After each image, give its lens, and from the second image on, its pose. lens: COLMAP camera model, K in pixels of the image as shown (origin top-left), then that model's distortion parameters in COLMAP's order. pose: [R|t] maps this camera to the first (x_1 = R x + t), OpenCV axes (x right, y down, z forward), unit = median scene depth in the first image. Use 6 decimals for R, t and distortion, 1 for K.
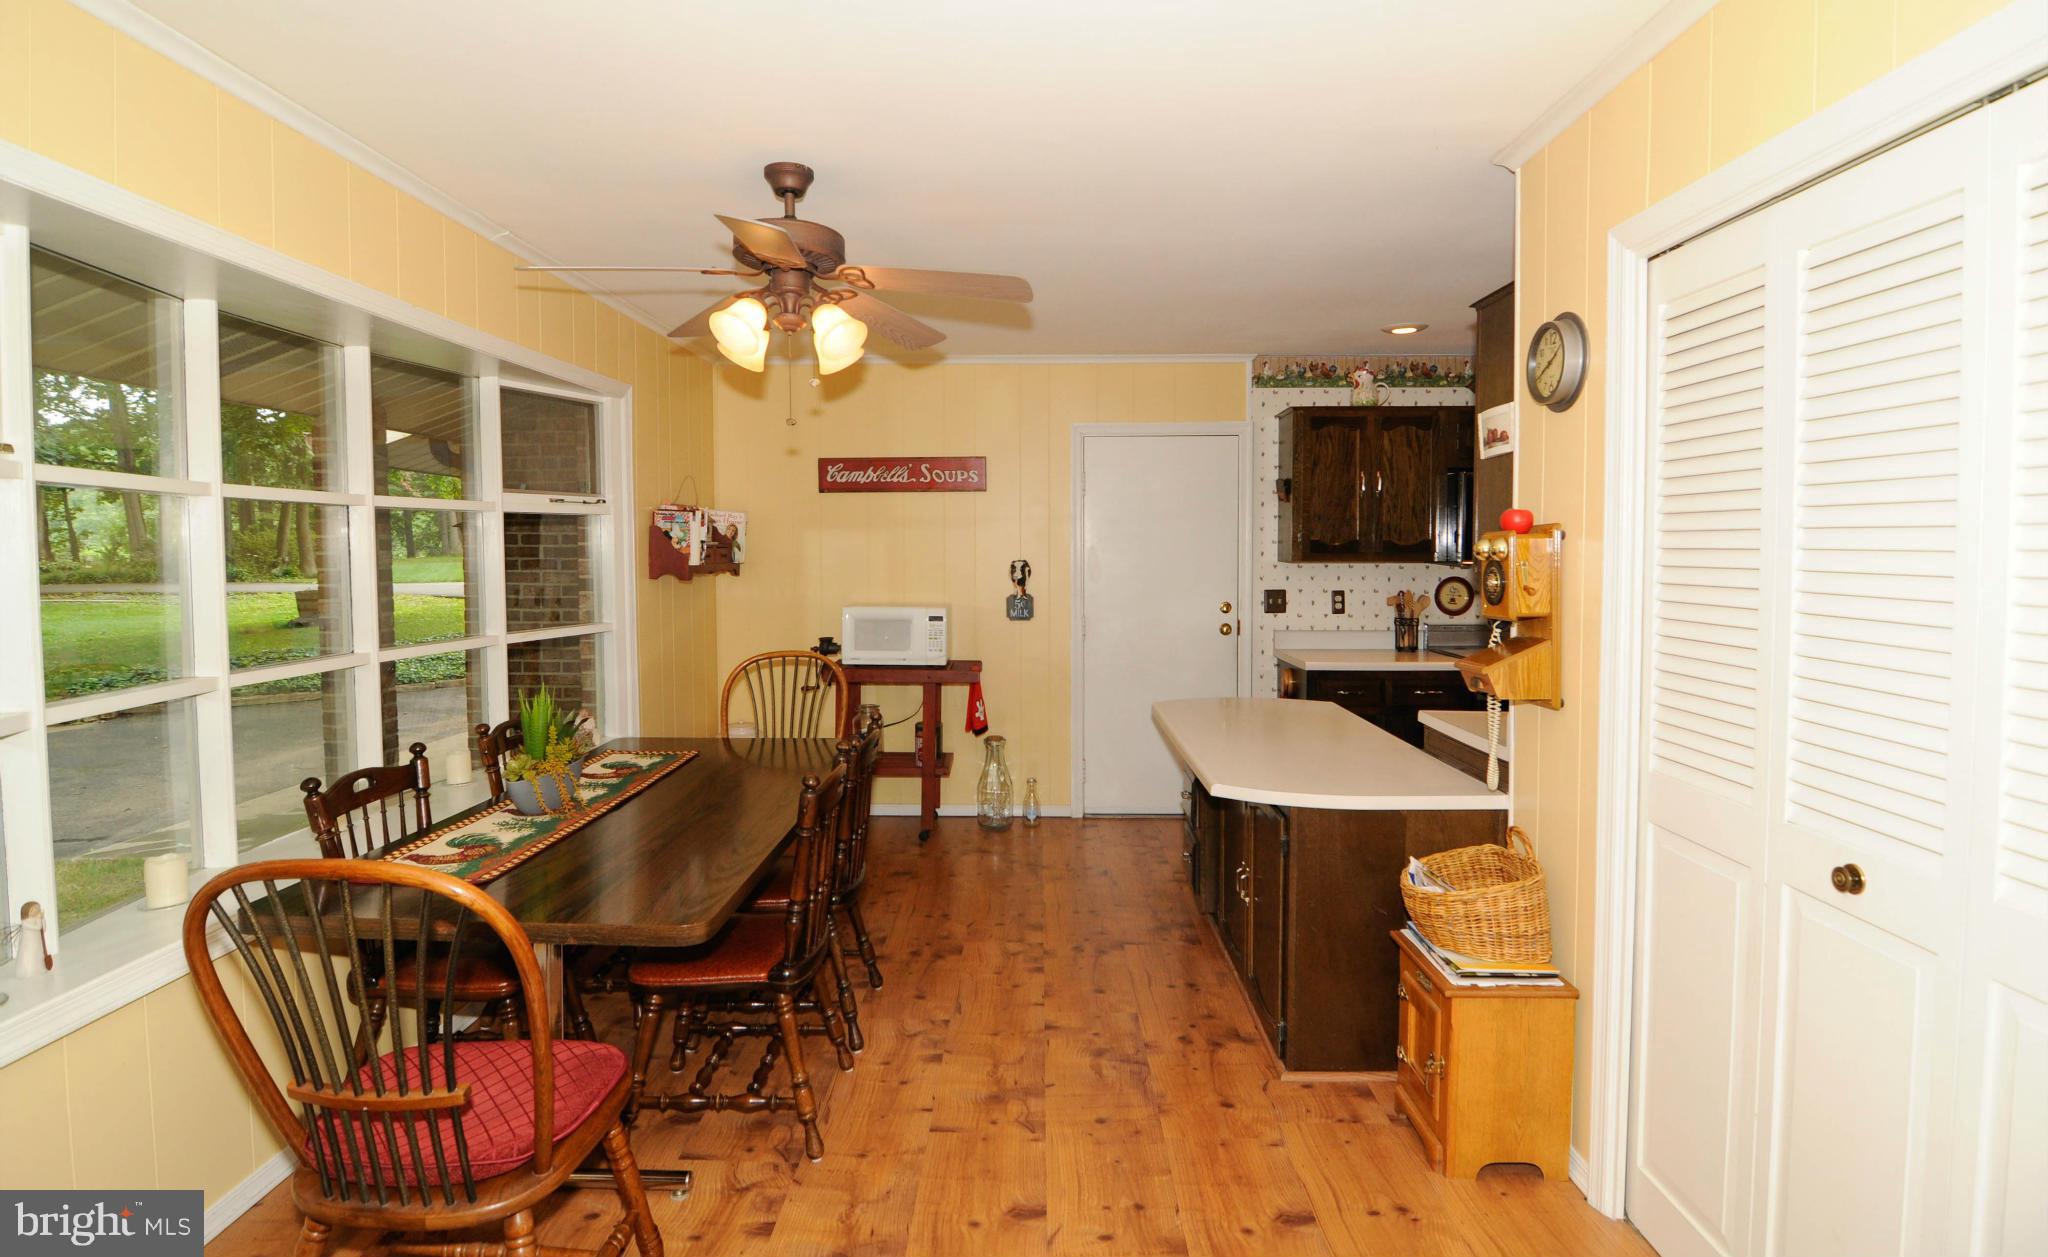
lens RADIAL K [[984.8, 0, 1012.4], [0, 984.8, 595.1], [0, 0, 1]] dist [-0.001809, -0.000229]
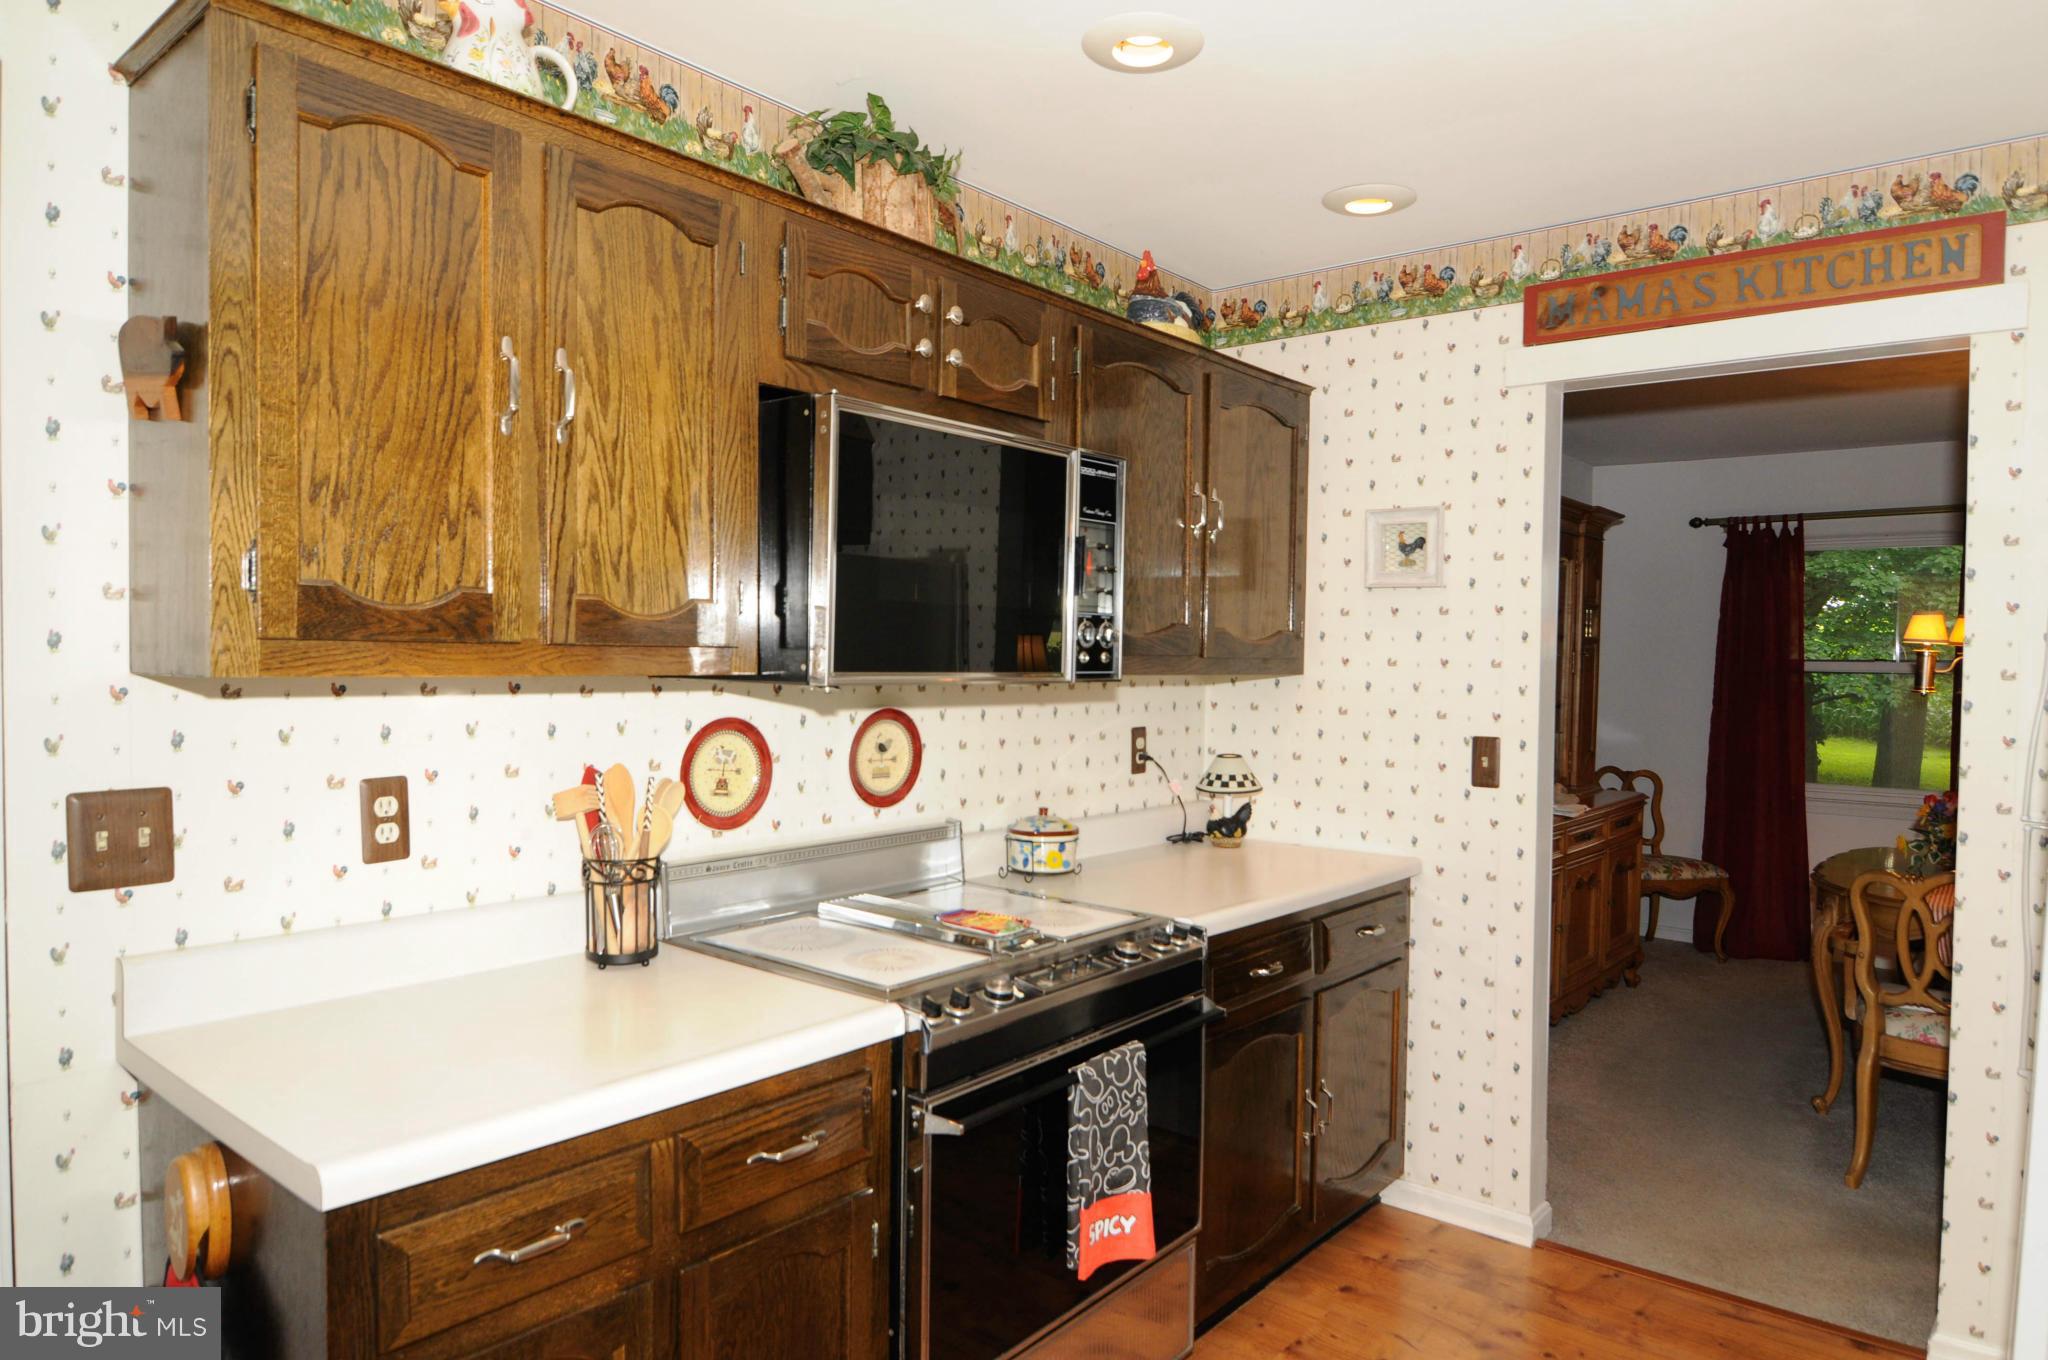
lens RADIAL K [[1279.8, 0, 1013.4], [0, 1279.8, 687.9], [0, 0, 1]] dist [0.004254, -0.003769]
pose [[0.625047, -0.009368, 0.780531, 0.162504], [0.021587, 0.999753, -0.005287, -0.024980], [-0.780289, 0.020154, 0.625095, 0.647469]]
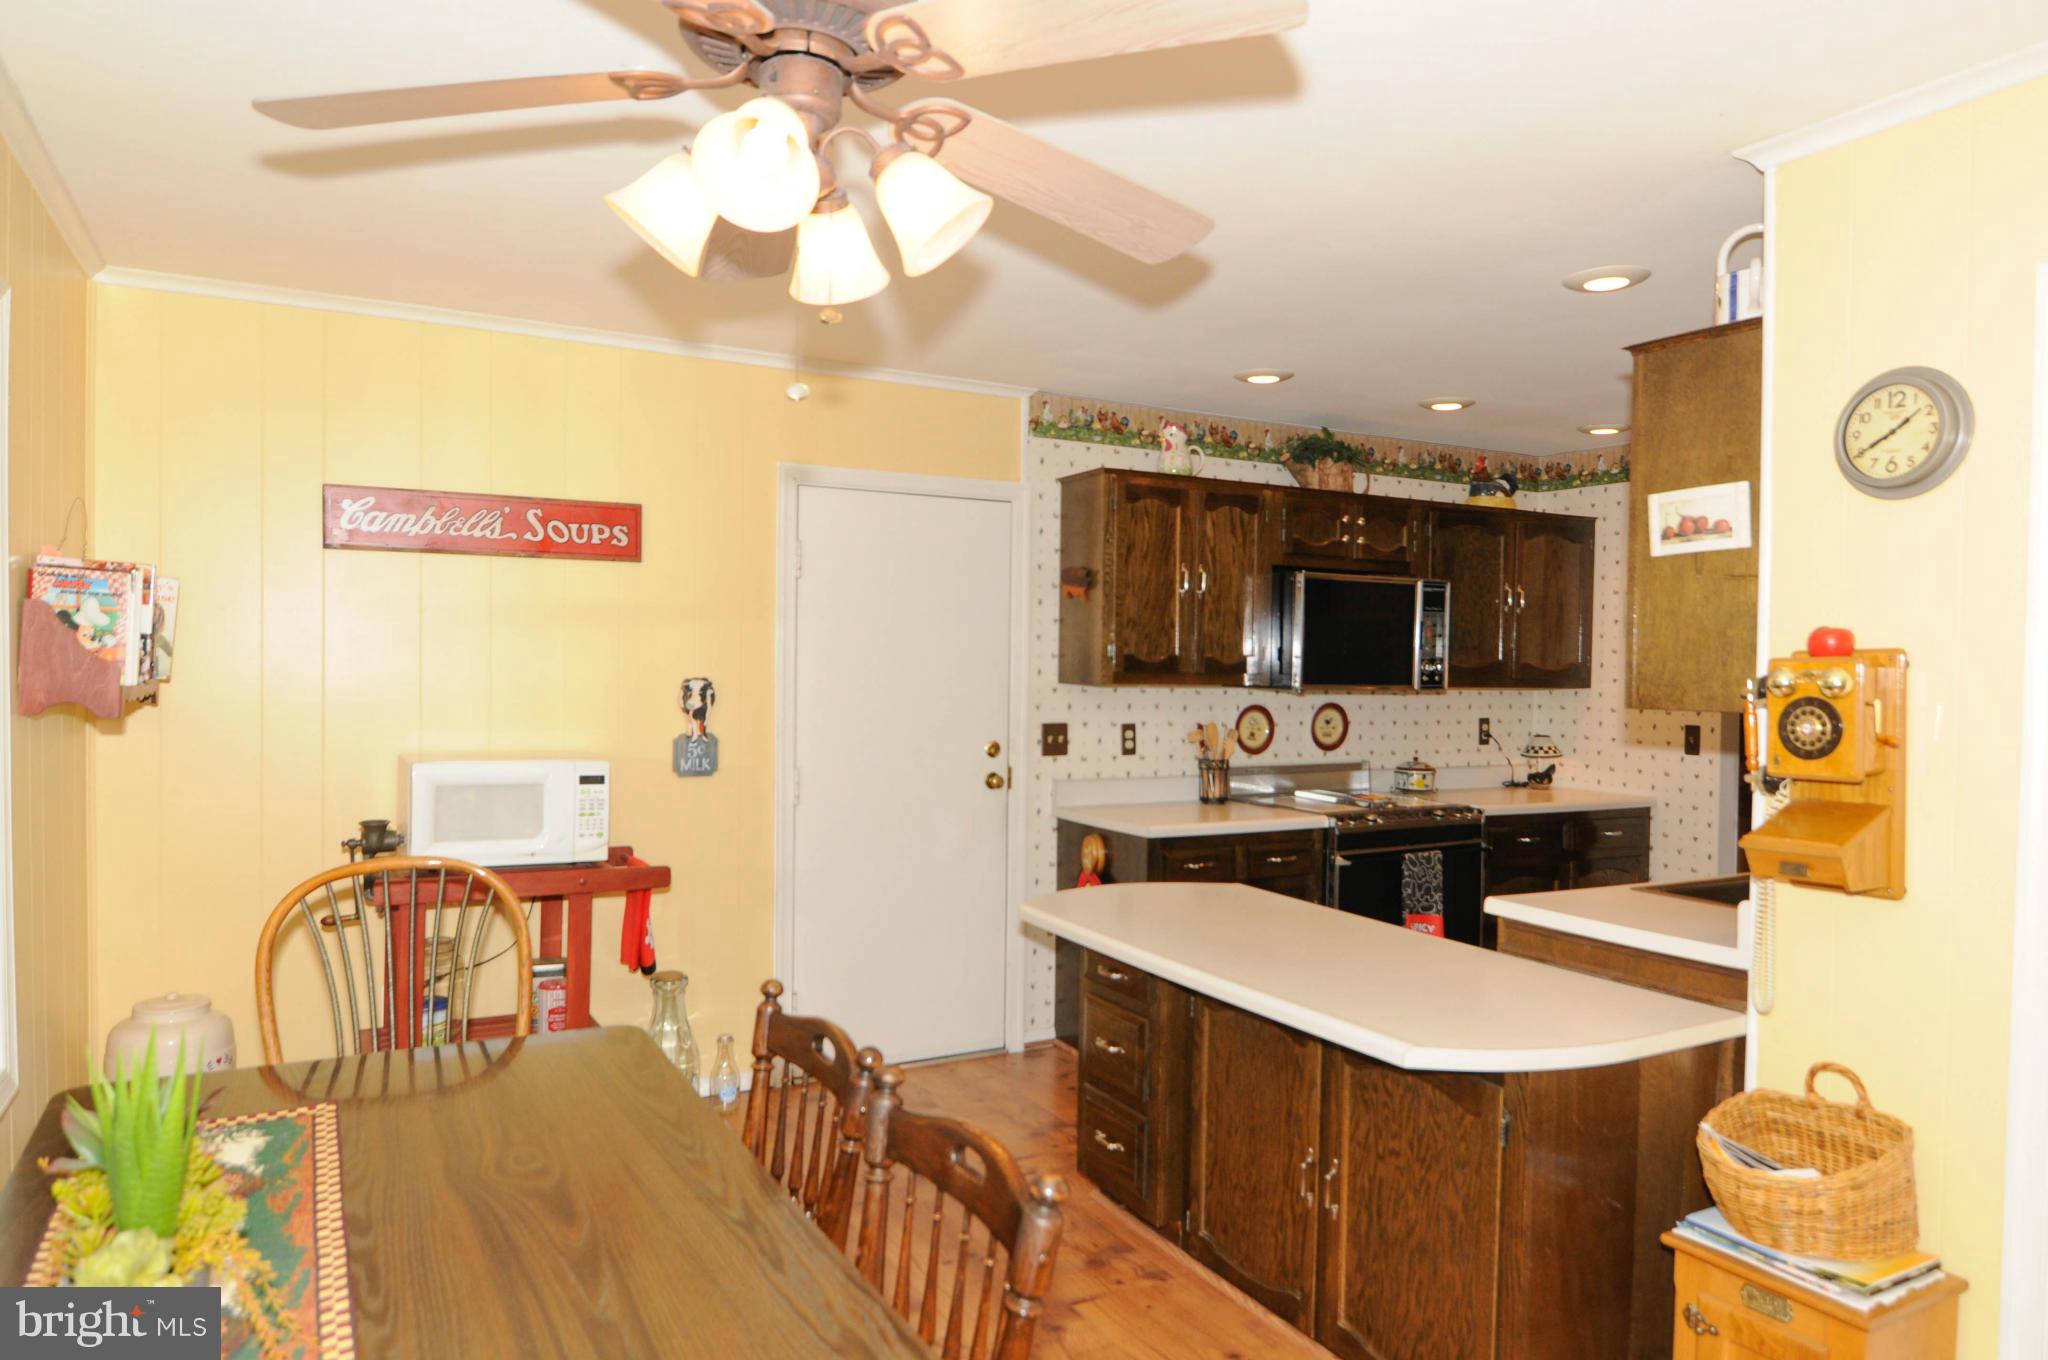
lens RADIAL K [[1279.8, 0, 1015.4], [0, 1279.8, 695.0], [0, 0, 1]] dist [0.004254, -0.003769]
pose [[0.864925, 0.002296, 0.501897, -0.226170], [0.006033, 0.999870, -0.014970, -0.012272], [-0.501866, 0.015976, 0.864798, 0.221602]]
